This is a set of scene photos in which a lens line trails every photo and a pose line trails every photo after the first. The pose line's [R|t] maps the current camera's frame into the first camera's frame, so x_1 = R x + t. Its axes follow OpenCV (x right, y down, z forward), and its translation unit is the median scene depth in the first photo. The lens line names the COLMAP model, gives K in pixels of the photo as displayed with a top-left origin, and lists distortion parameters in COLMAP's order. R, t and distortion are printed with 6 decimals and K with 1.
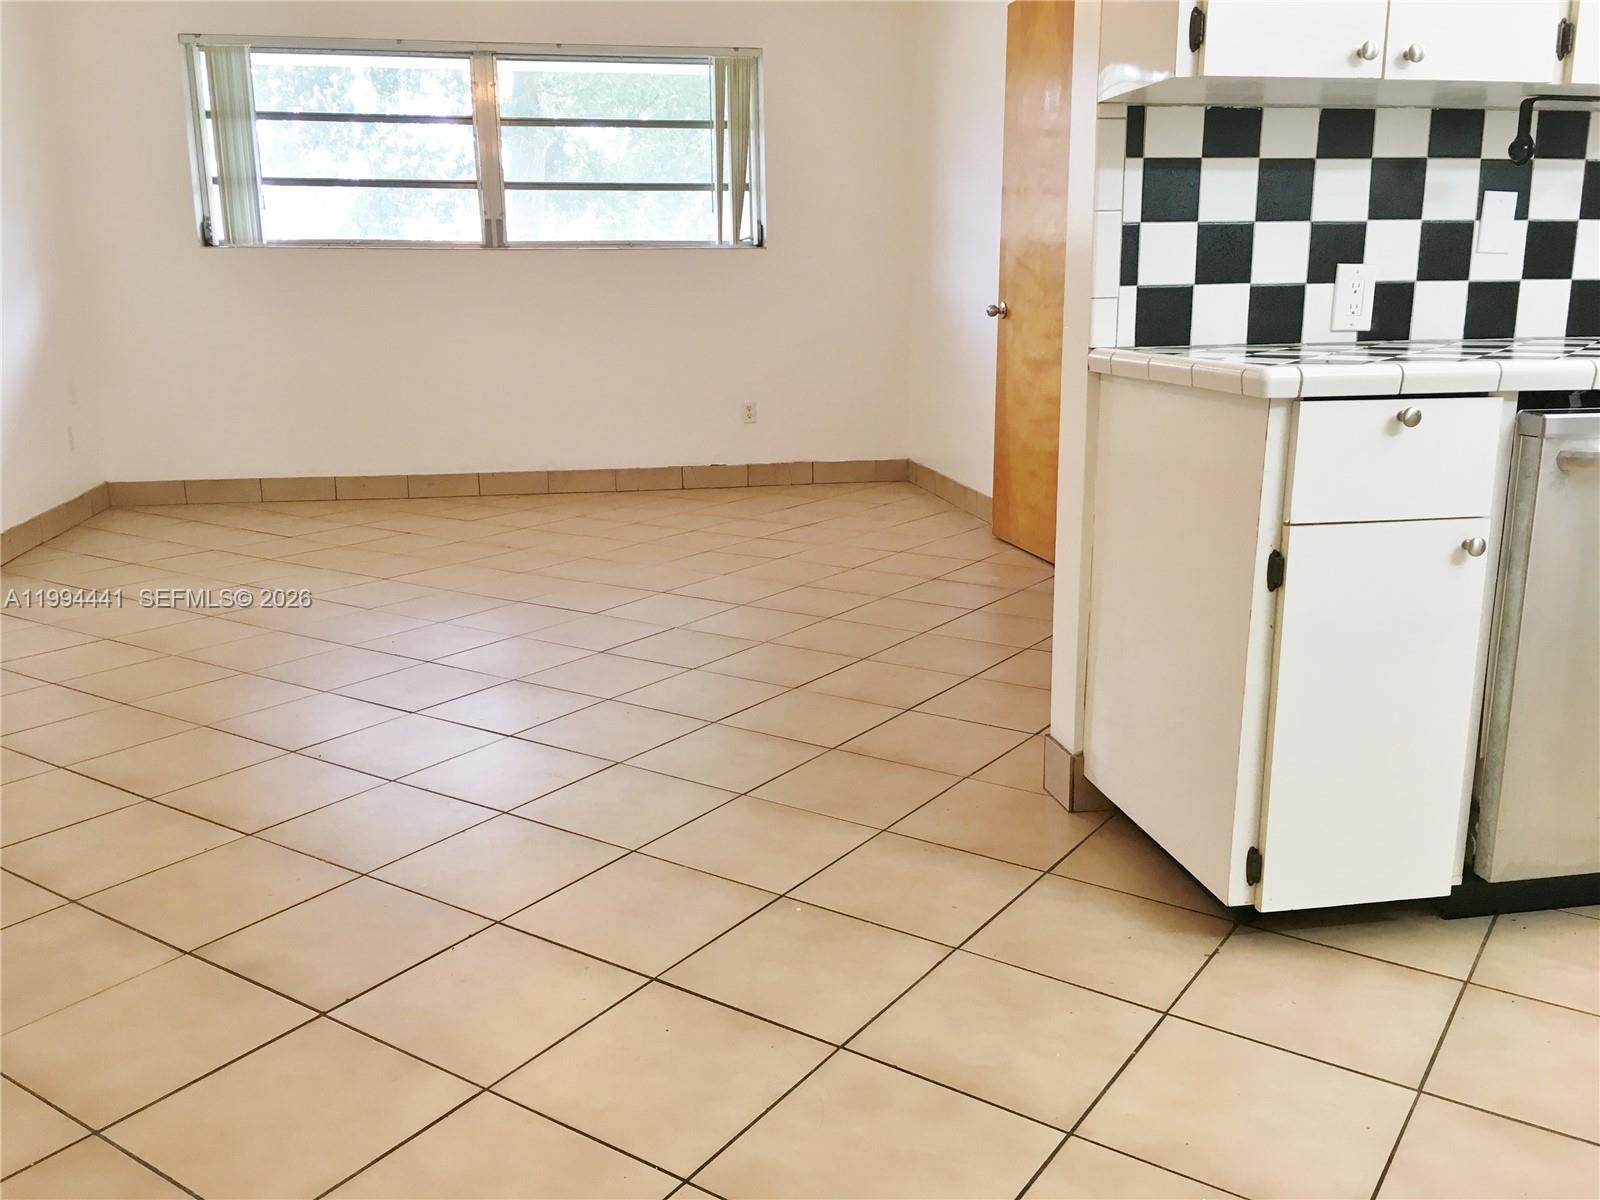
lens RADIAL K [[1362.0, 0, 800.0], [0, 1362.0, 600.0], [0, 0, 1]] dist [0.069596, -0.099722]
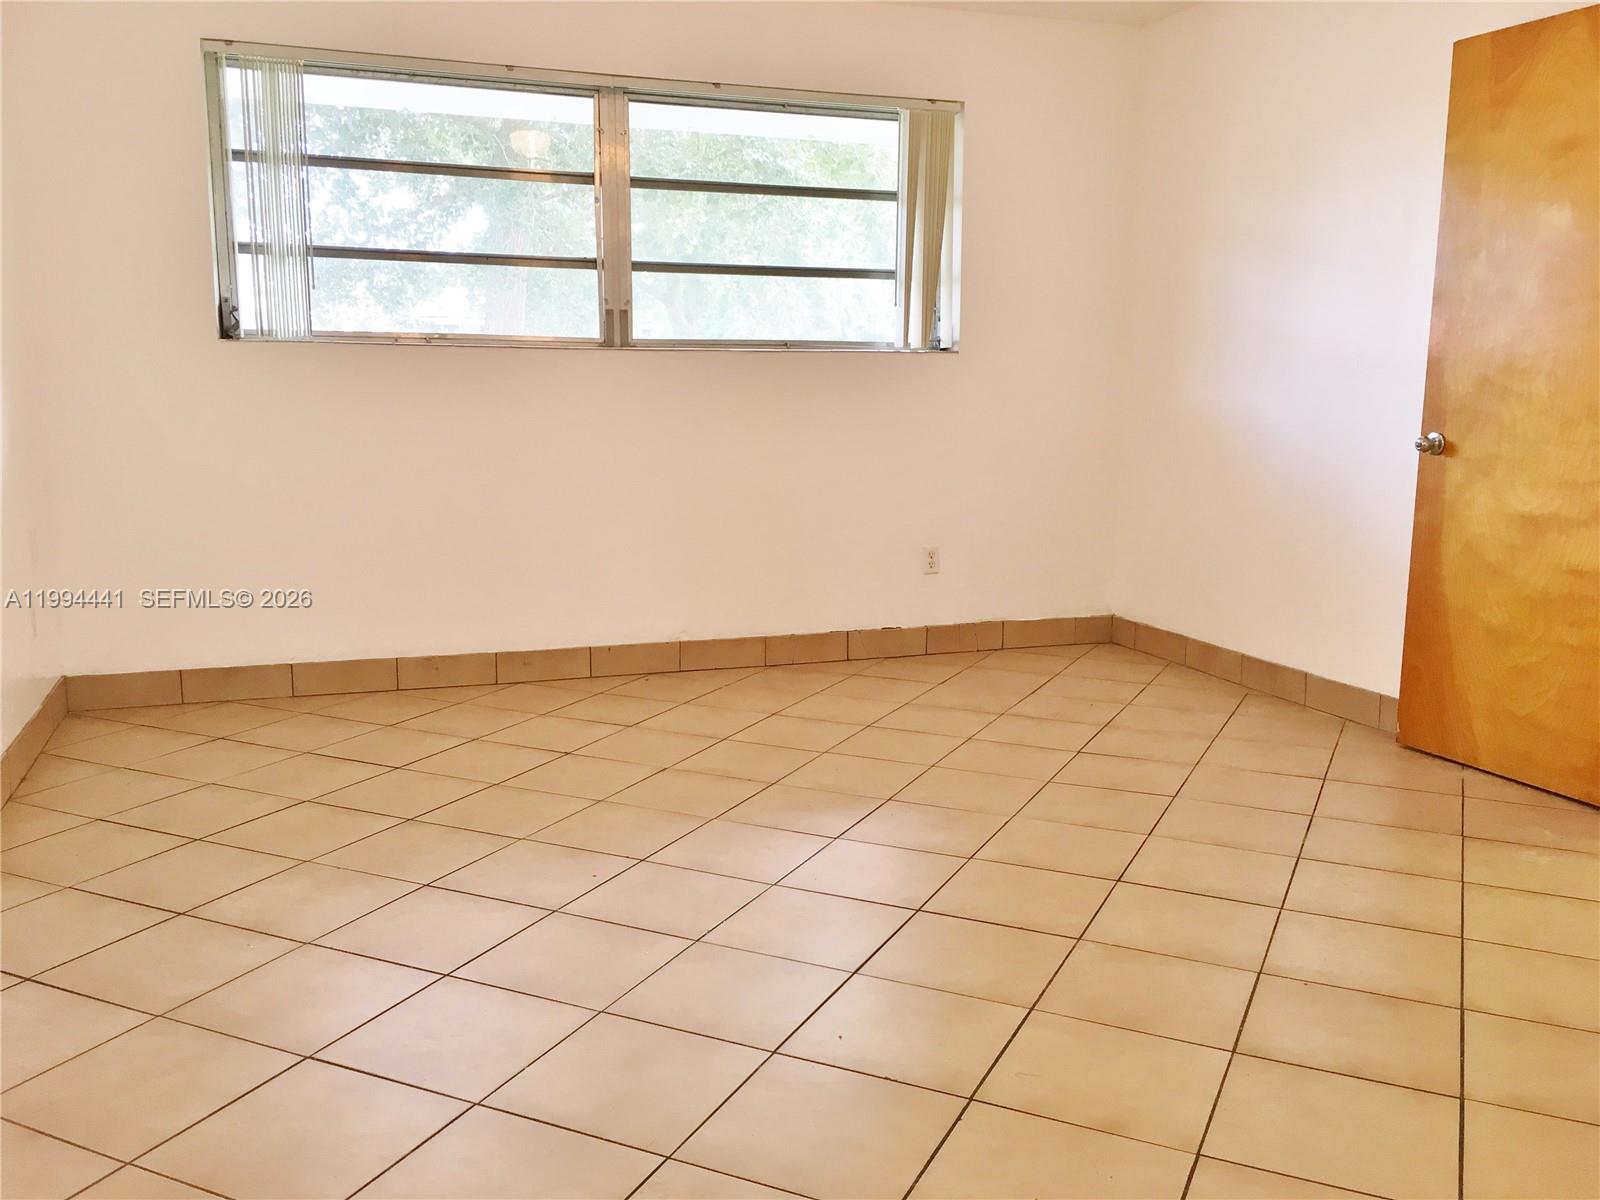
lens RADIAL K [[1362.0, 0, 800.0], [0, 1362.0, 600.0], [0, 0, 1]] dist [0.069596, -0.099722]
pose [[0.986774, -0.010476, 0.161762, -0.247284], [0.021422, 0.997585, -0.066072, -0.068388], [-0.160680, 0.068664, 0.984615, 0.261250]]
